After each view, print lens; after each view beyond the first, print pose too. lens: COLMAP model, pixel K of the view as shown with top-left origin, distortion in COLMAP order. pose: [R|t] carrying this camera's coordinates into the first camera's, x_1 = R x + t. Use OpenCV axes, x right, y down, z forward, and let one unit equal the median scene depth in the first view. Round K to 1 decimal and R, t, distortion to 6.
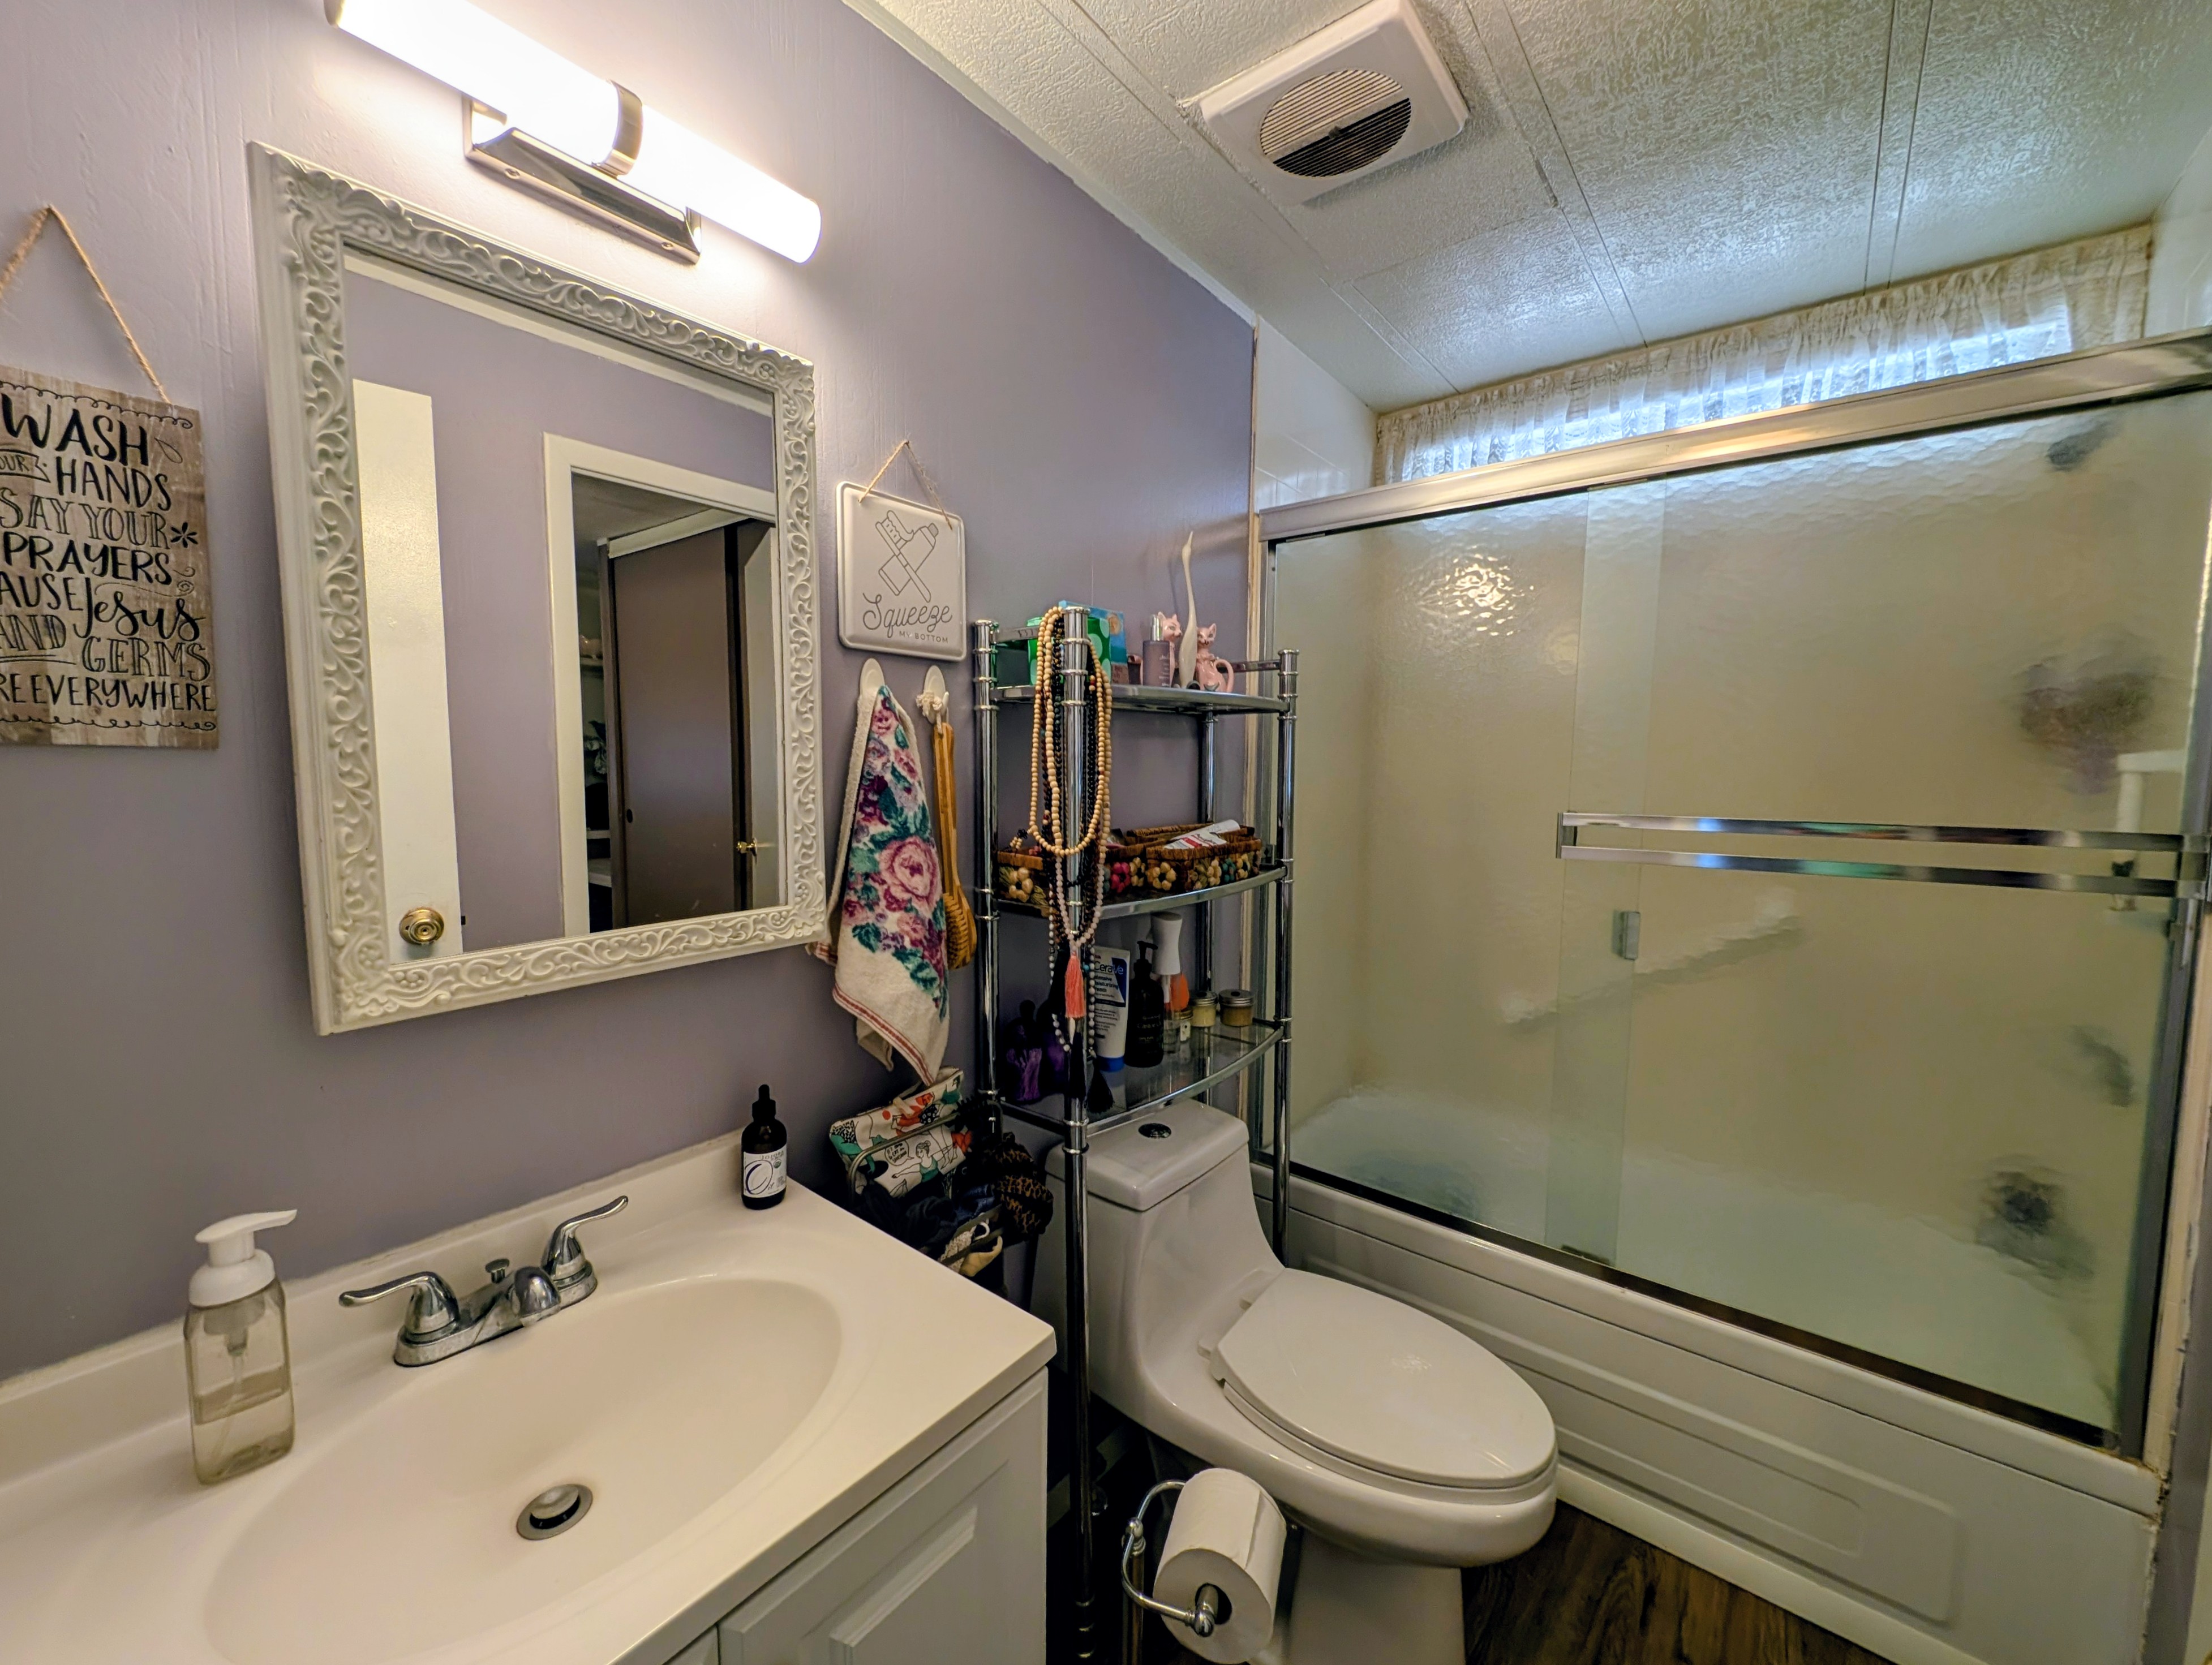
lens RADIAL K [[859.4, 0, 1107.0], [0, 859.4, 831.6], [0, 0, 1]] dist [0.015139, -0.007086]
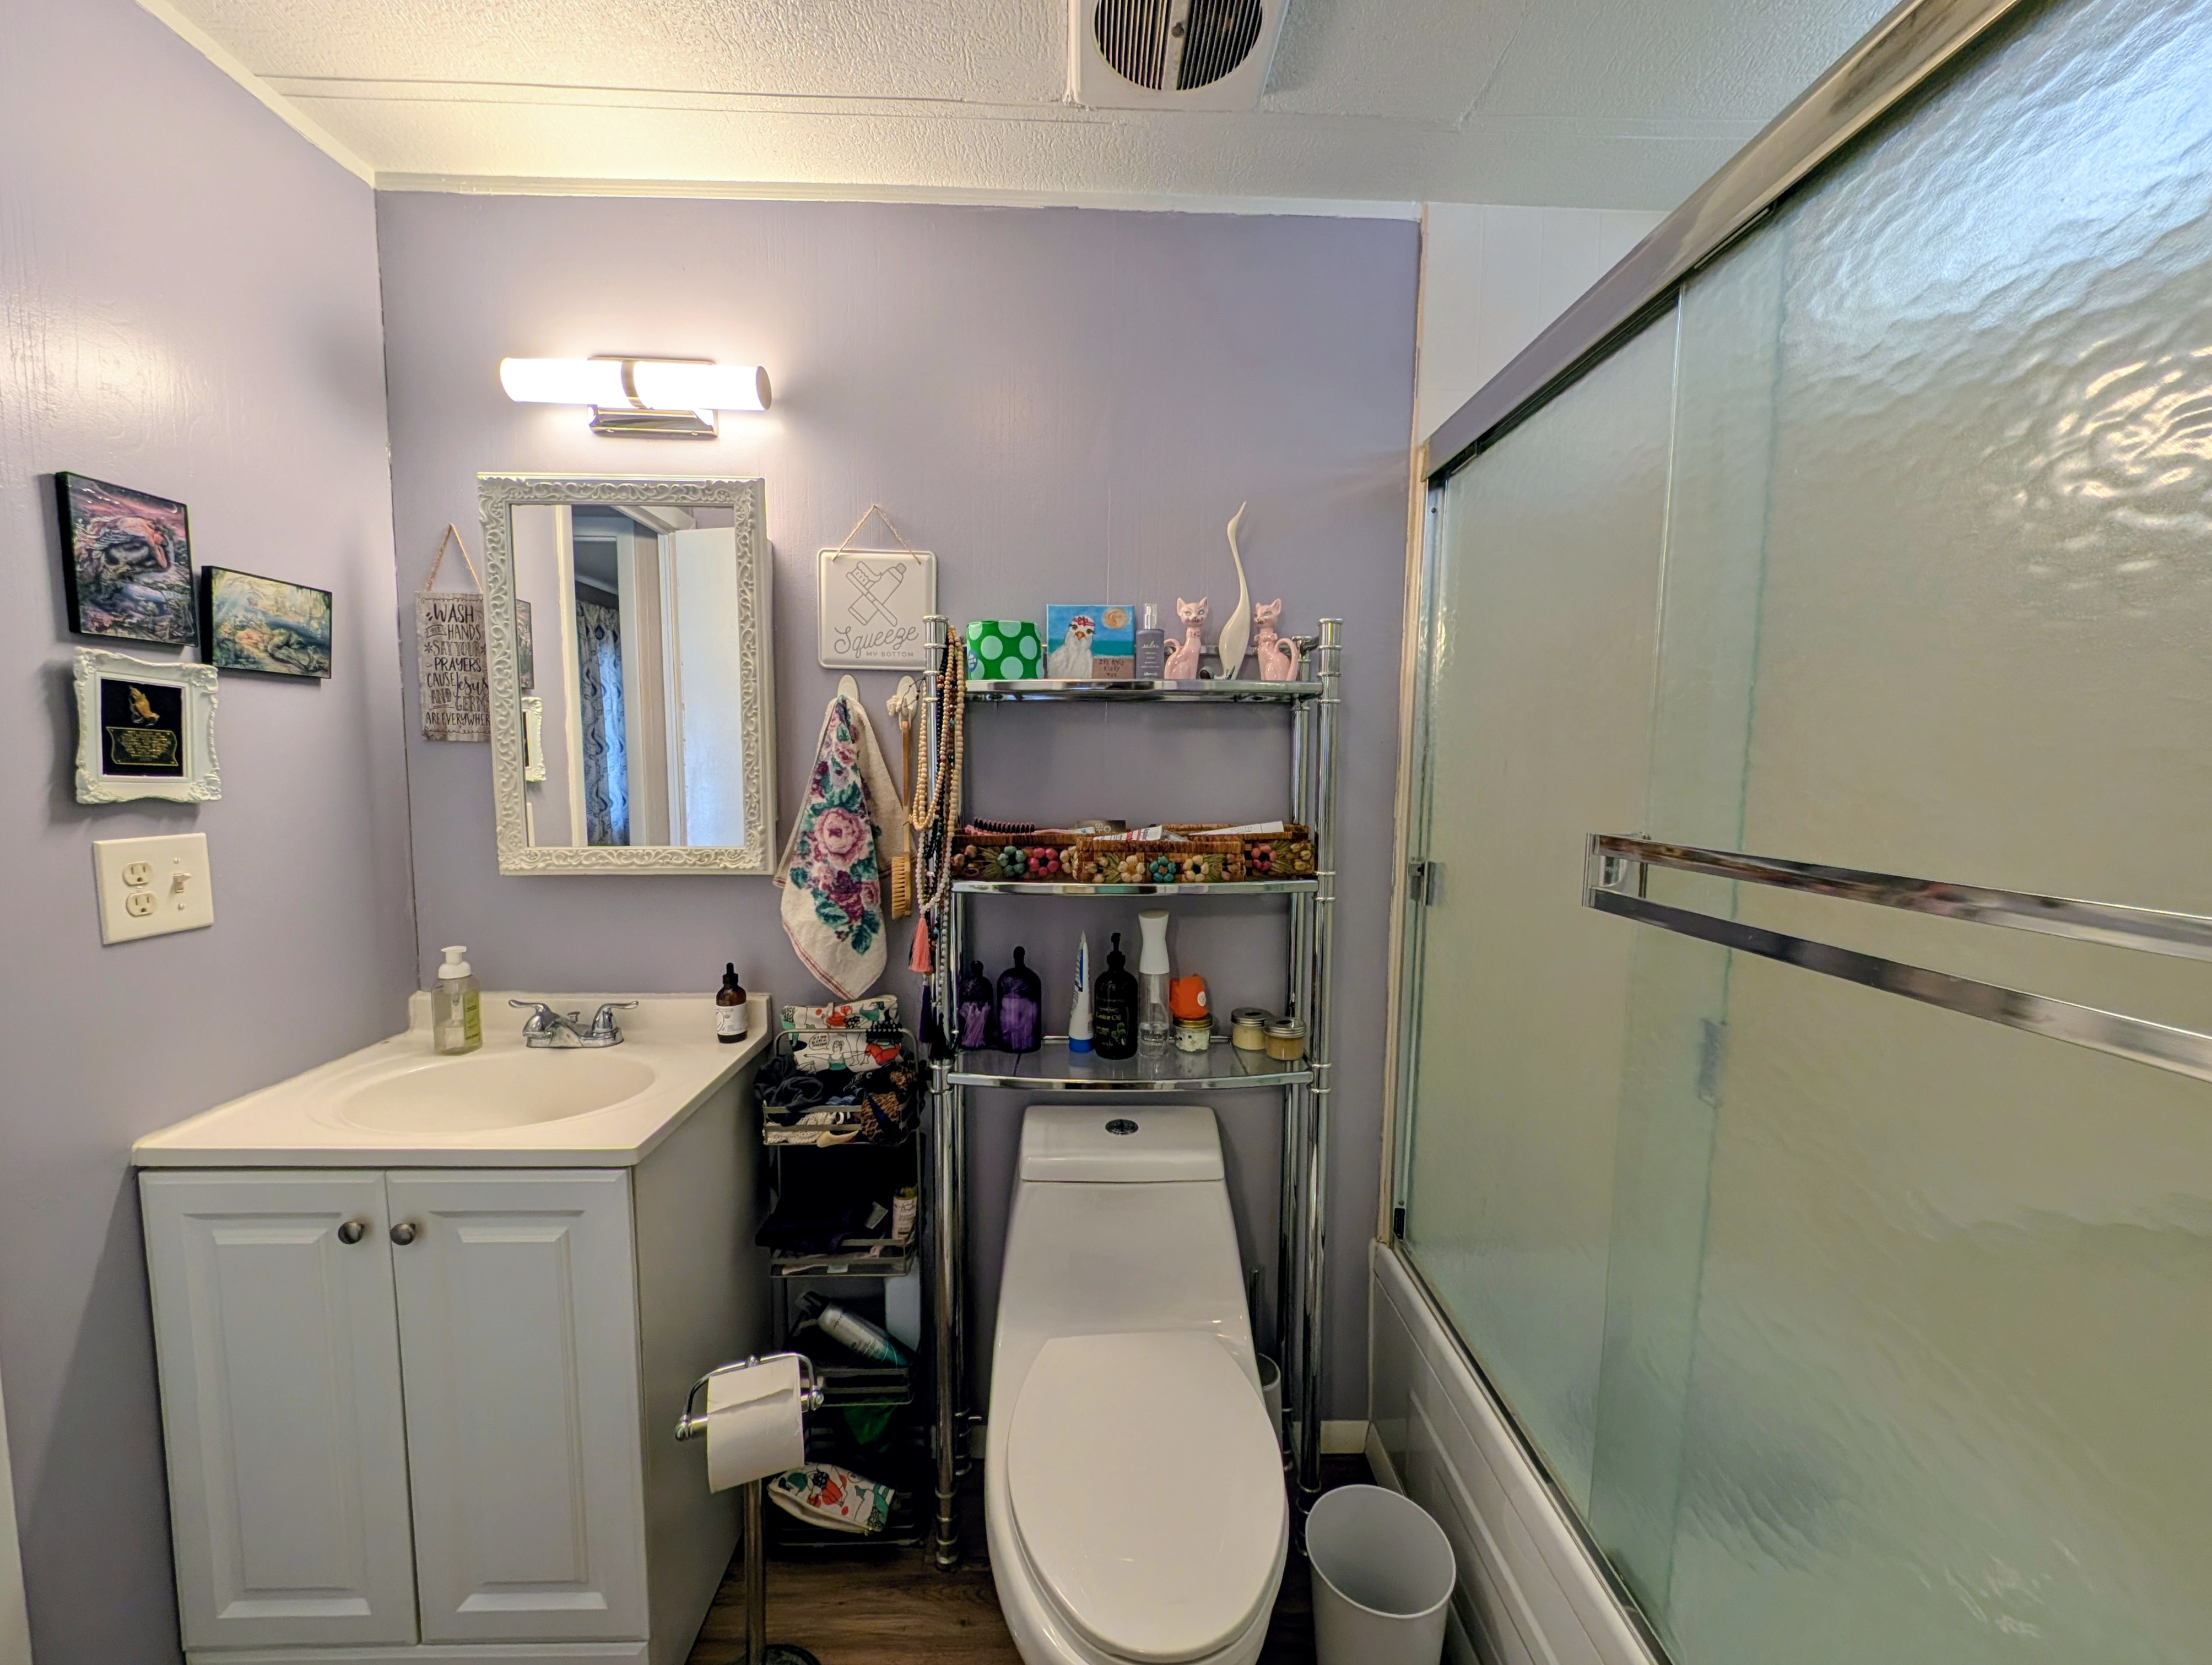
lens RADIAL K [[839.1, 0, 1095.9], [0, 839.1, 831.5], [0, 0, 1]] dist [0.015579, -0.006988]
pose [[0.650629, 0.065729, -0.756546, 1.022233], [-0.070075, 0.997193, 0.026372, -0.019388], [0.756155, 0.035857, 0.653409, 0.461314]]
